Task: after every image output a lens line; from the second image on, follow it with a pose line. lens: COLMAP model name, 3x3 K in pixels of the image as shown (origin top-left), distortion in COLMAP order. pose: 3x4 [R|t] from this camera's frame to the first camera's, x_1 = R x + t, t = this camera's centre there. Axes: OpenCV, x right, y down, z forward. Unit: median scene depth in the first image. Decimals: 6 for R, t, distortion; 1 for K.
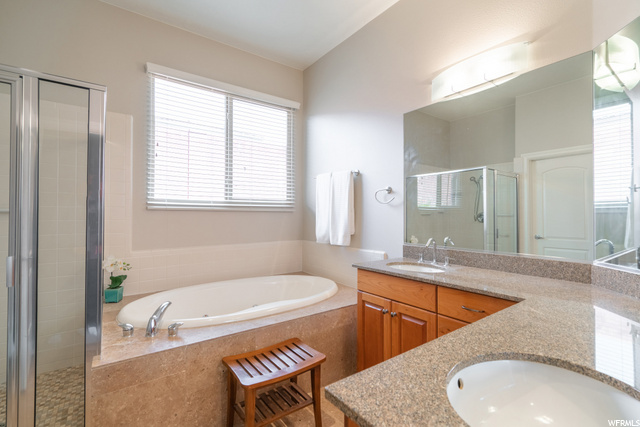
lens RADIAL K [[288.9, 0, 309.4], [0, 288.9, 208.7], [0, 0, 1]] dist [0.001175, -0.000010]
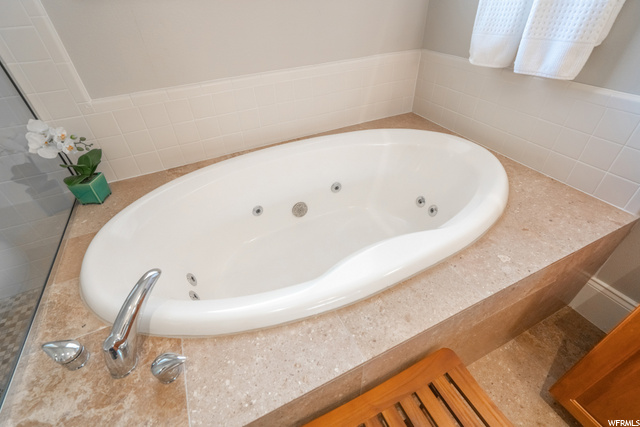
lens RADIAL K [[293.3, 0, 315.6], [0, 293.3, 212.7], [0, 0, 1]] dist [-0.002402, -0.000139]
pose [[0.981460, 0.080113, -0.174120, -0.144539], [0.048872, 0.773822, 0.631515, 0.000056], [0.185331, -0.628317, 0.755560, 0.600330]]
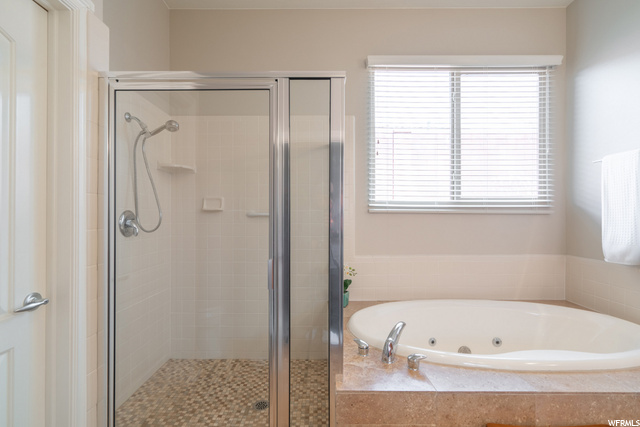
lens RADIAL K [[297.5, 0, 313.7], [0, 297.5, 210.0], [0, 0, 1]] dist [0.000032, 0.000273]
pose [[0.805160, -0.014105, -0.592889, -0.134992], [0.011299, 0.999901, -0.008443, 0.000867], [0.592949, 0.000100, 0.805240, 0.115952]]
